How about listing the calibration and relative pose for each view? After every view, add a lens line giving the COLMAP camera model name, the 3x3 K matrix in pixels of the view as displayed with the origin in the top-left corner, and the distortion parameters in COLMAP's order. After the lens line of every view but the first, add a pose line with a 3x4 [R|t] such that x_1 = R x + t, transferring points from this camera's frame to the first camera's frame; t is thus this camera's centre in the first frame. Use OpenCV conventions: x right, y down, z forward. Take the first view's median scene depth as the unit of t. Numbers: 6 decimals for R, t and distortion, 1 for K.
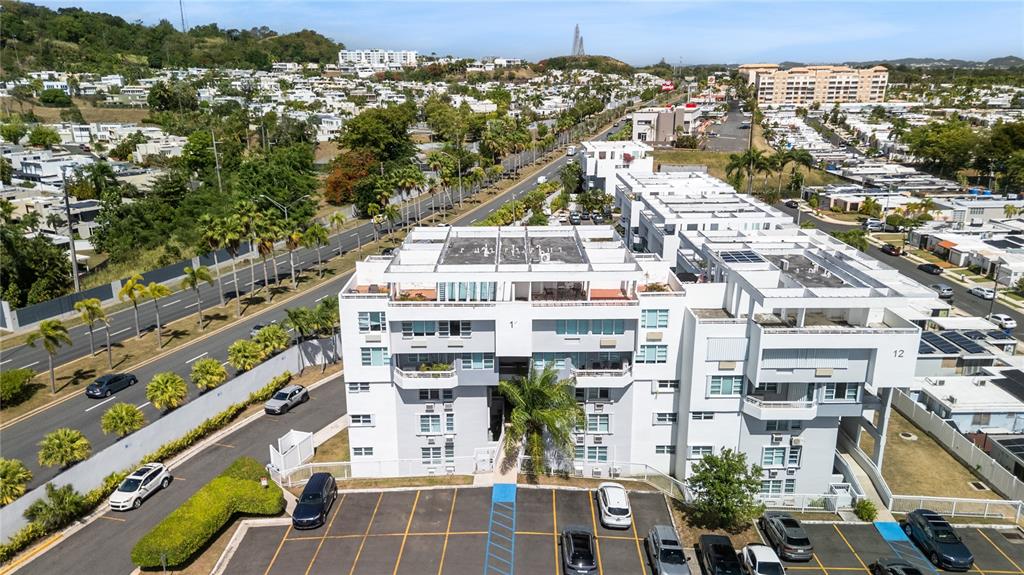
lens RADIAL K [[764.0, 0, 529.9], [0, 764.0, 292.9], [0, 0, 1]] dist [0.030476, -0.004136]
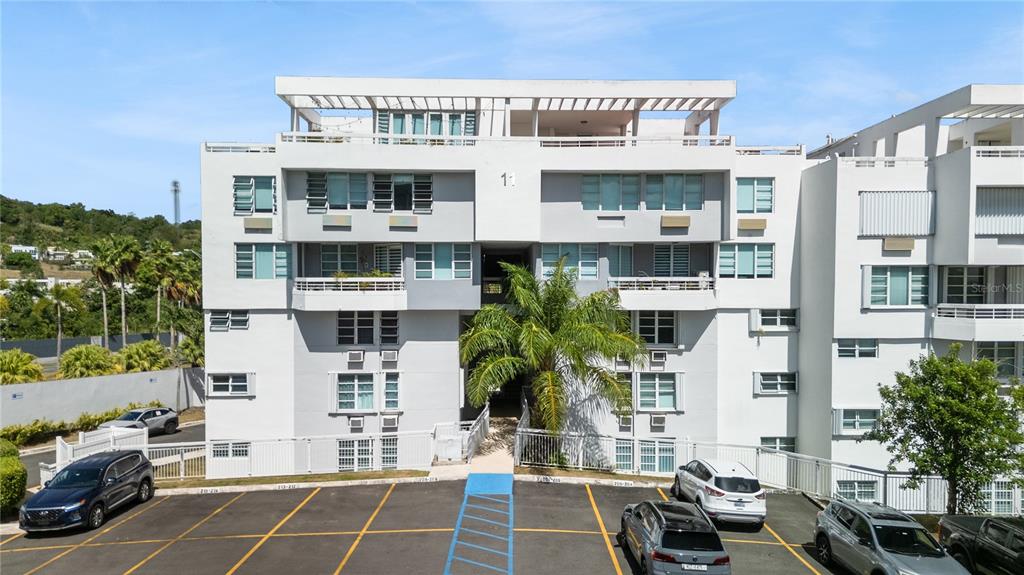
lens RADIAL K [[764.0, 0, 529.9], [0, 764.0, 292.9], [0, 0, 1]] dist [0.030476, -0.004136]
pose [[0.999754, -0.001619, 0.022122, -0.016780], [0.007269, 0.966177, -0.257779, 0.251400], [-0.020956, 0.257876, 0.965951, 0.454448]]
